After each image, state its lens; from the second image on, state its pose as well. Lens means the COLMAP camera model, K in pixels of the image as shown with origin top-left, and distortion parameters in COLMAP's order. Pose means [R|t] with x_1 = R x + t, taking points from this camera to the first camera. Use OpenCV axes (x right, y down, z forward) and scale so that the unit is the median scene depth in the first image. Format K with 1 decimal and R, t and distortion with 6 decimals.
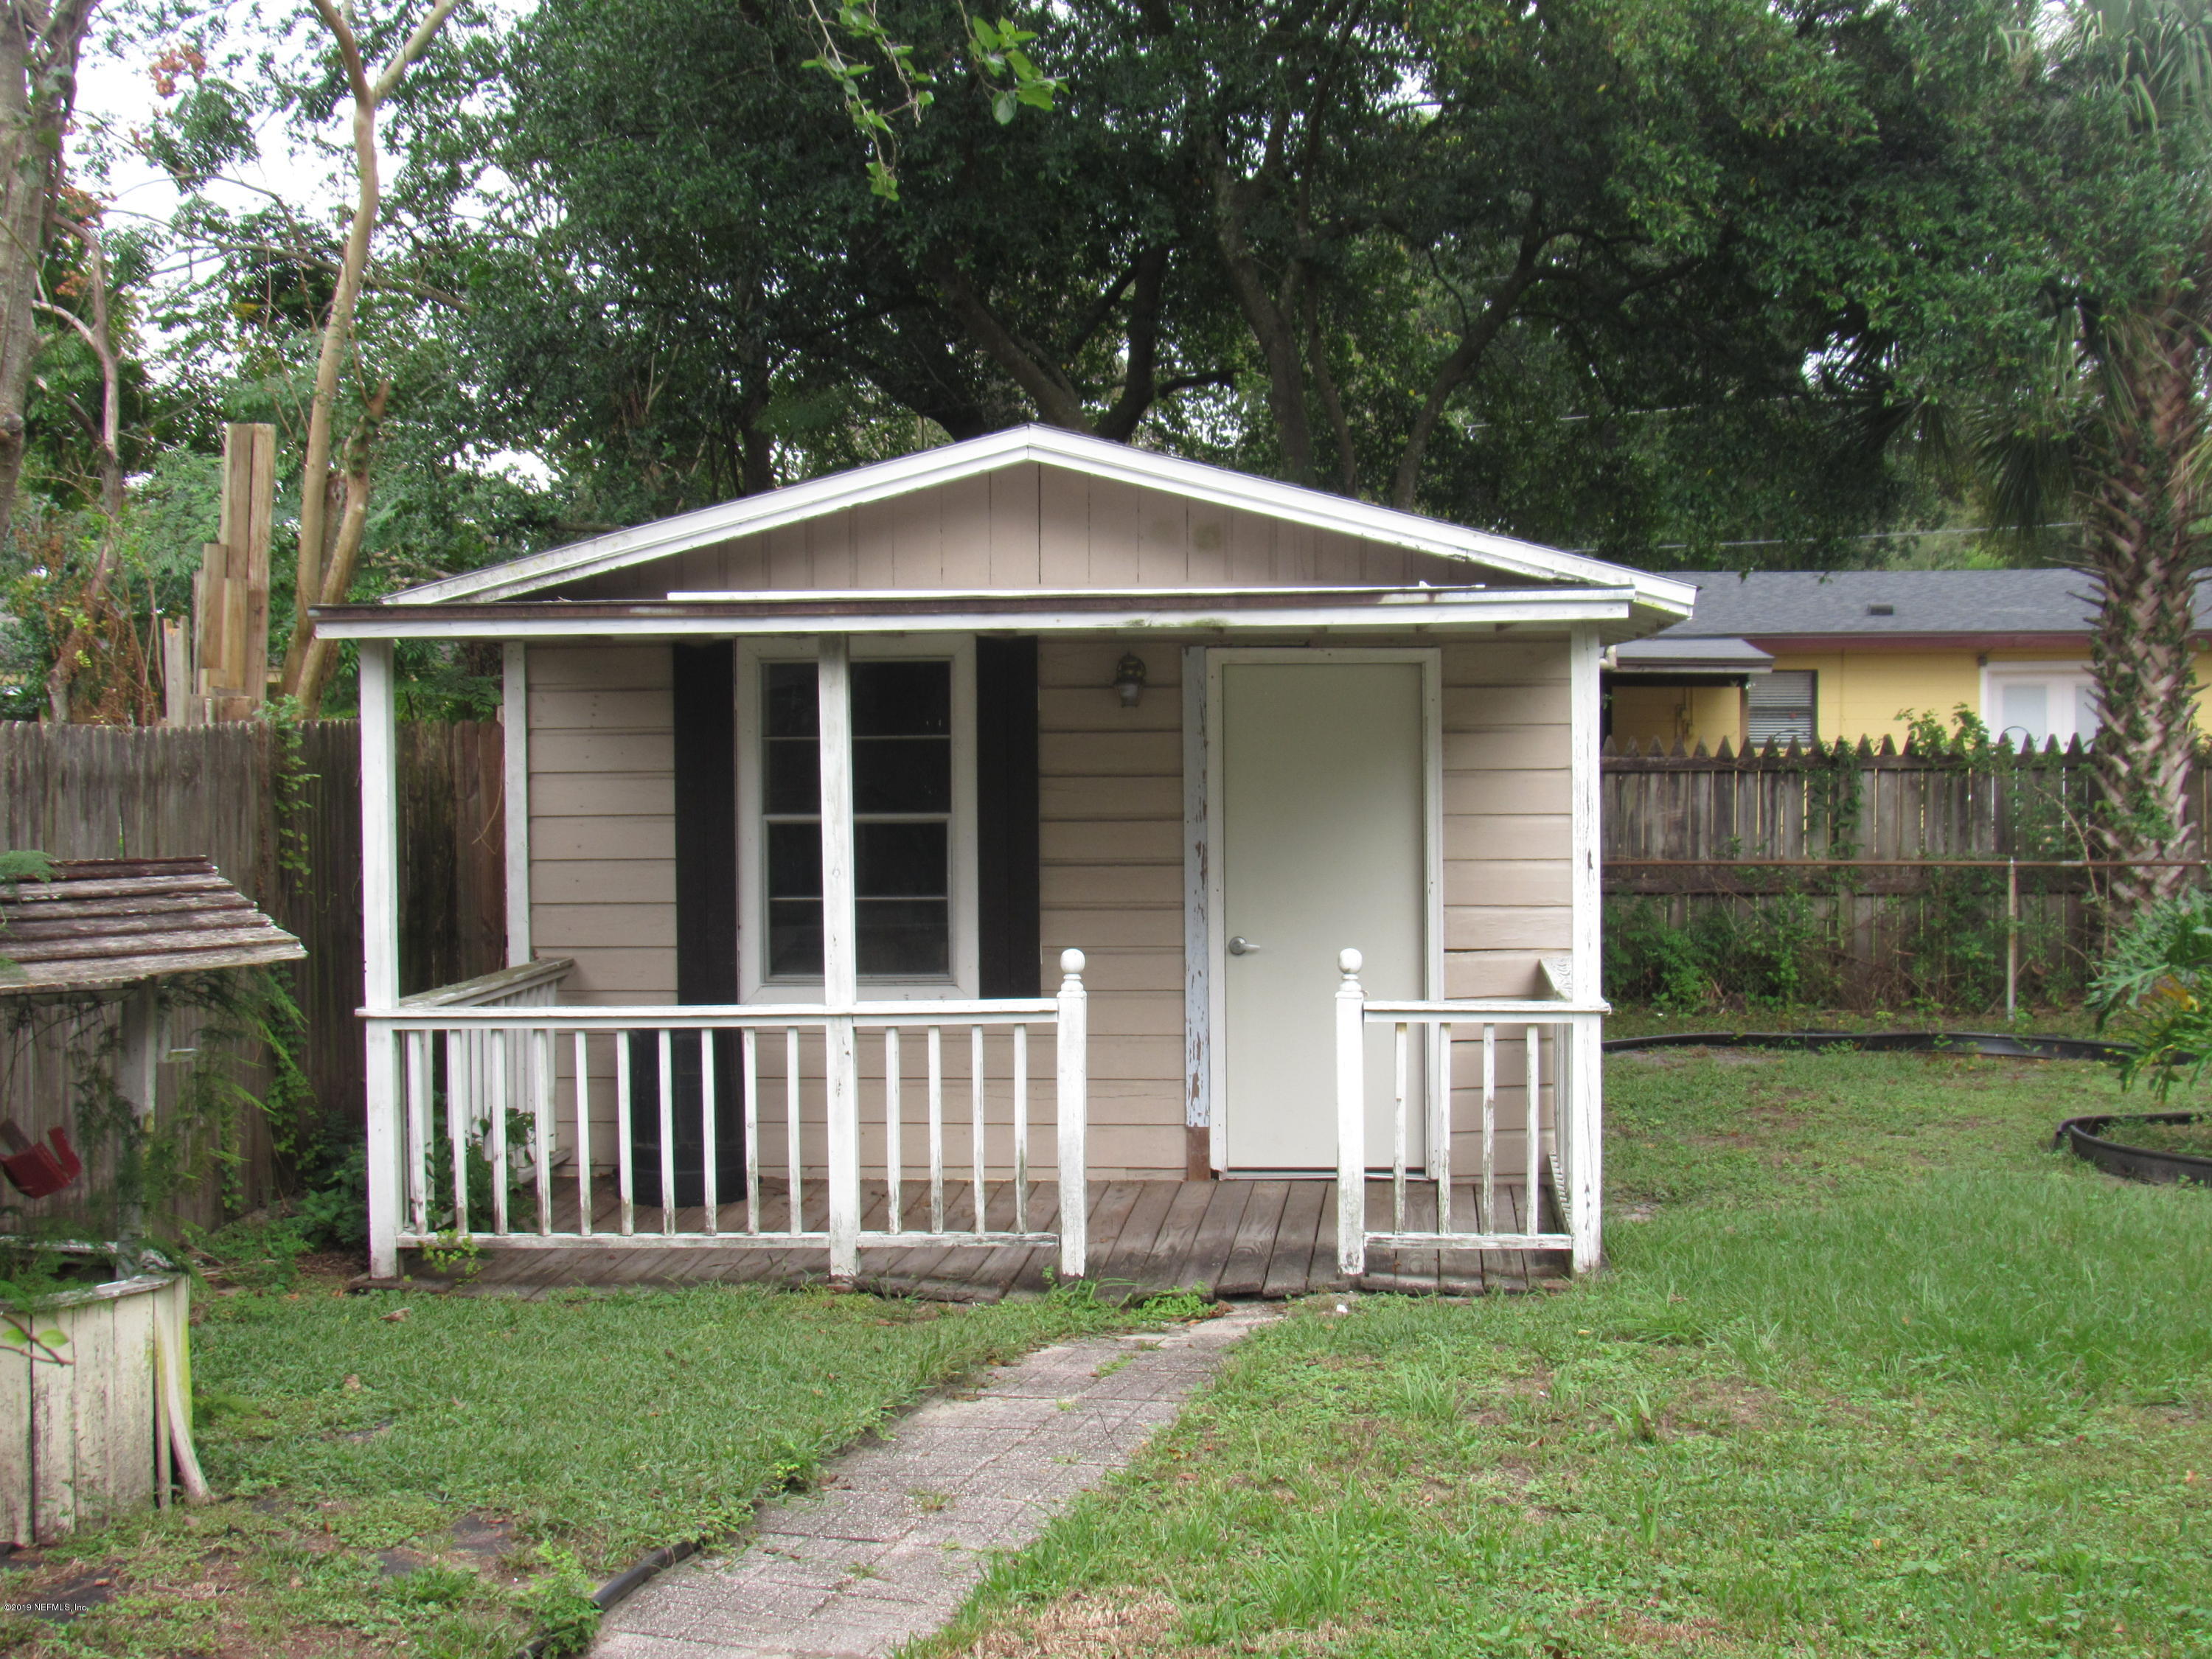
lens RADIAL K [[3127.5, 0, 1106.0], [0, 3127.5, 829.5], [0, 0, 1]] dist [-0.081845, 0.075520]
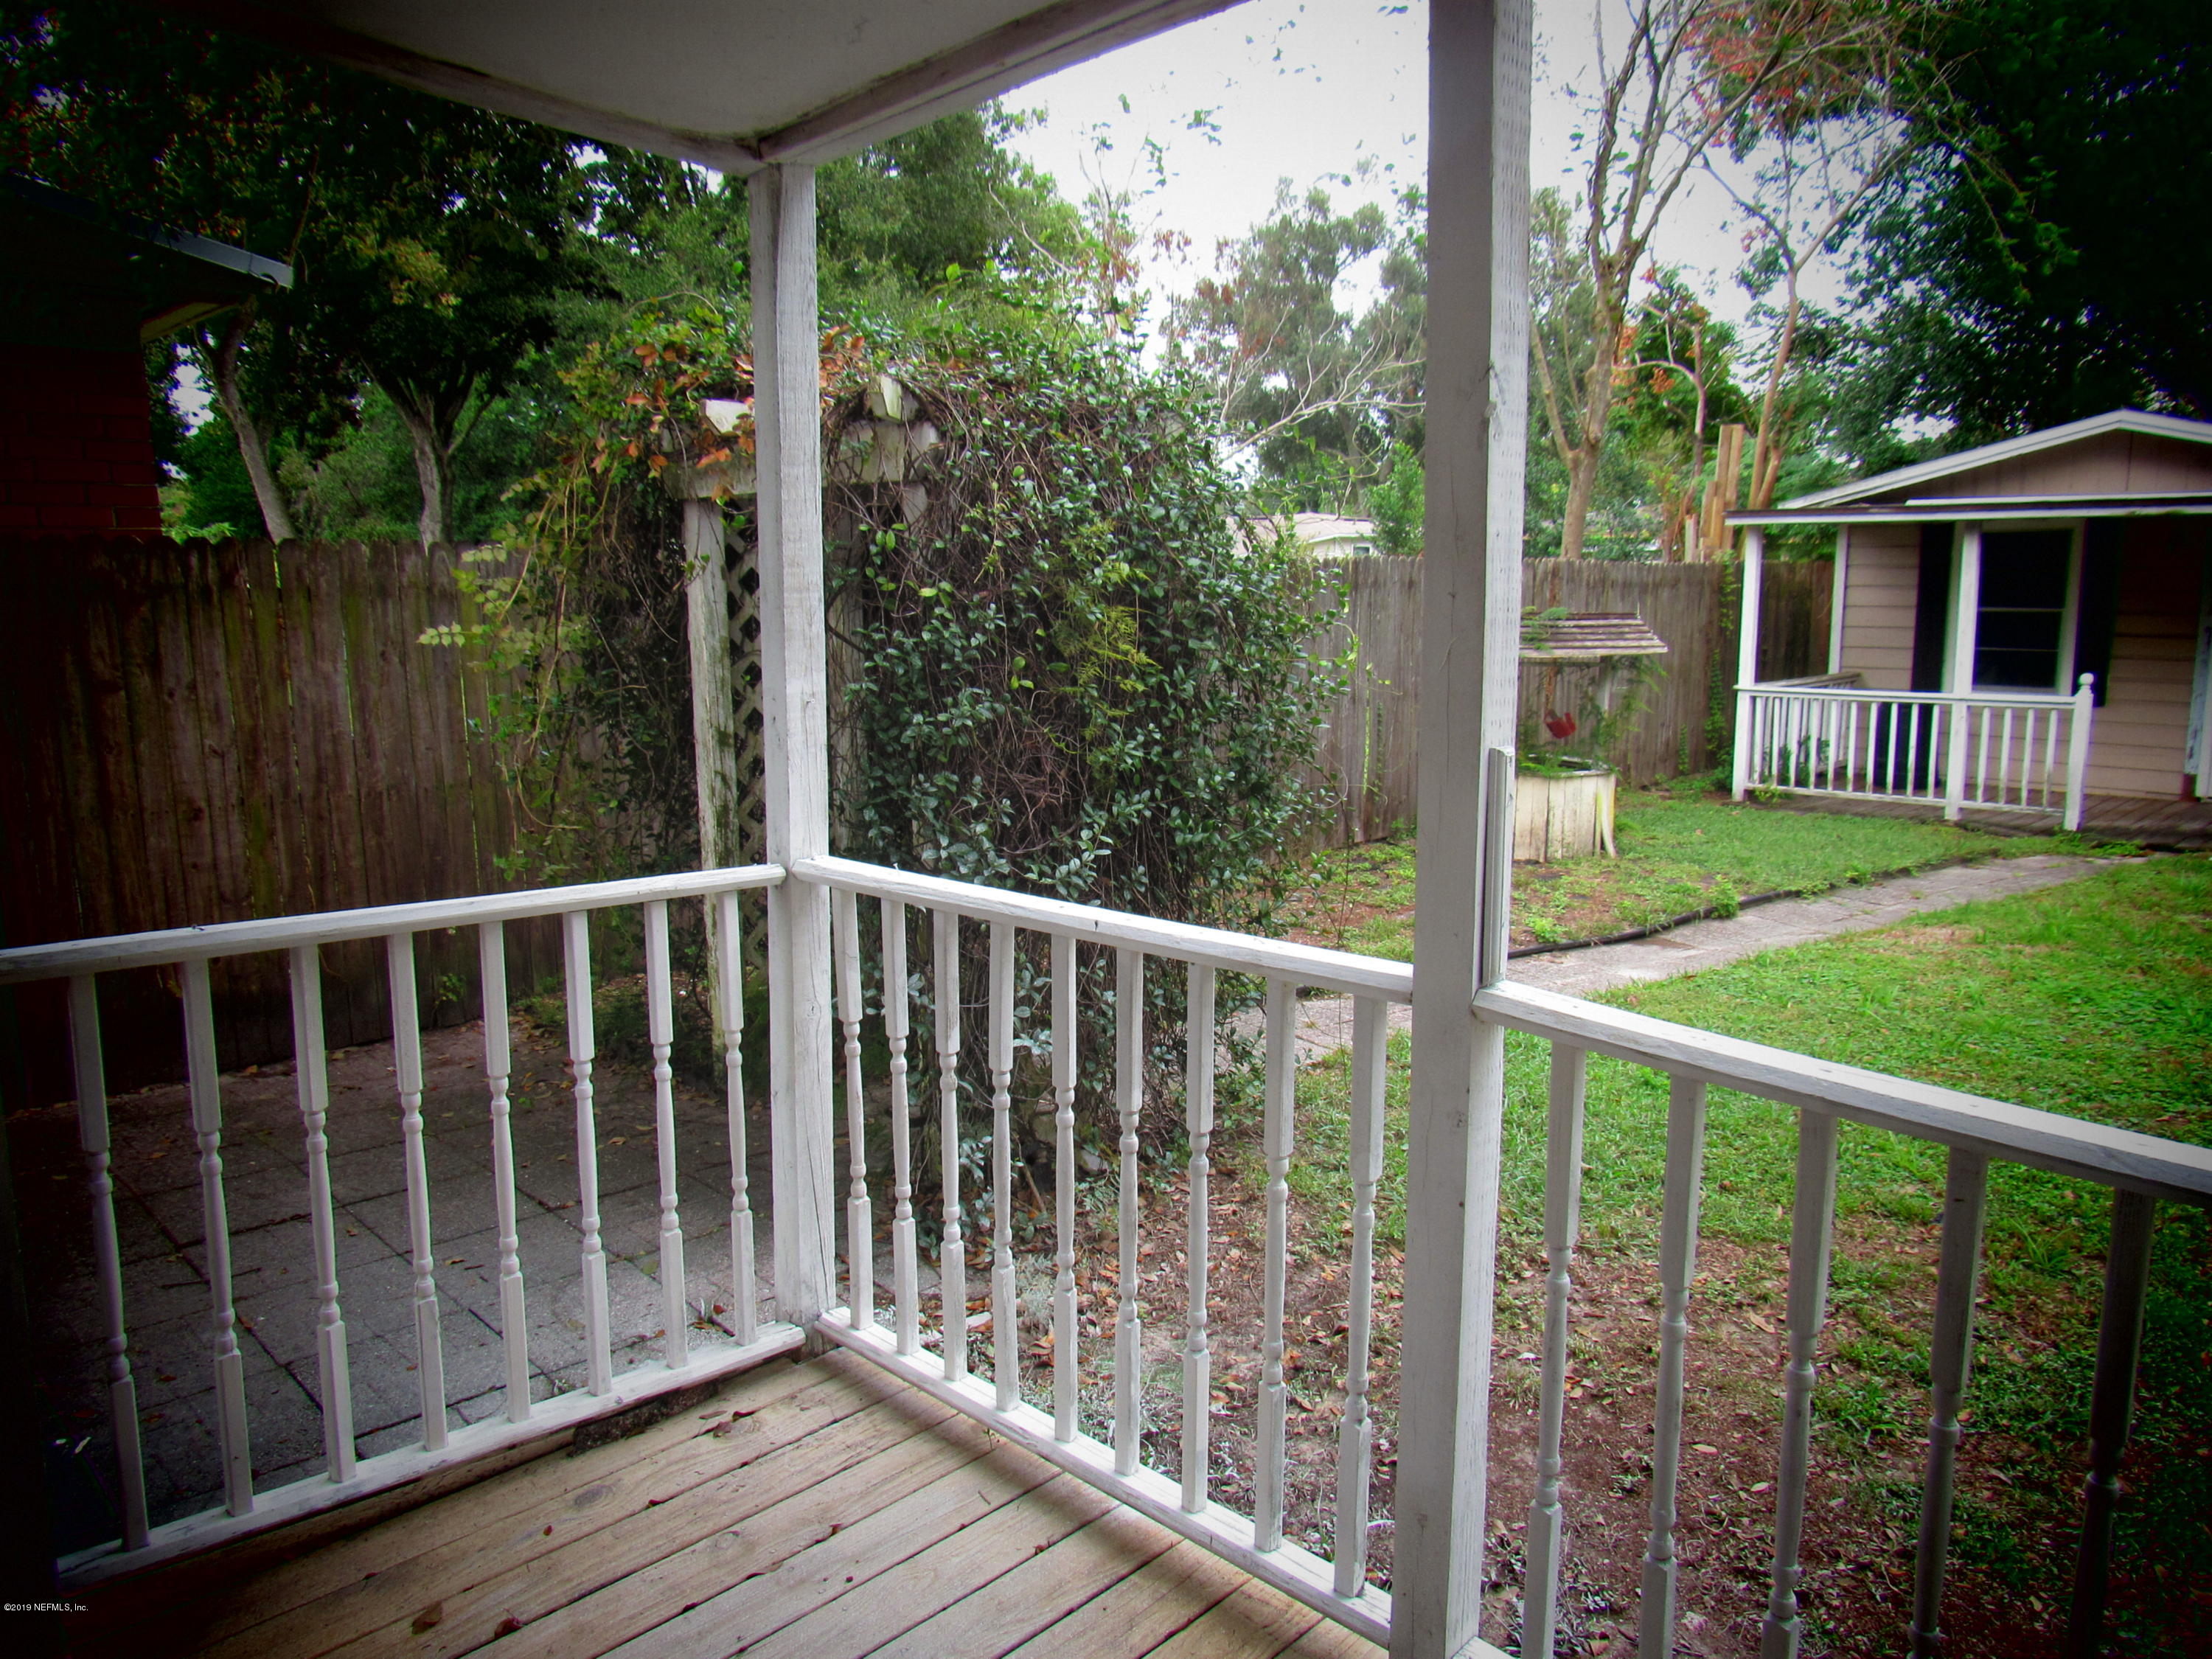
lens RADIAL K [[1579.2, 0, 1106.0], [0, 1579.2, 829.5], [0, 0, 1]] dist [-0.037475, 0.003621]
pose [[0.764399, 0.105460, -0.636060, 0.145318], [-0.020190, 0.989964, 0.139873, 0.008719], [0.644427, -0.094076, 0.758857, -0.187728]]
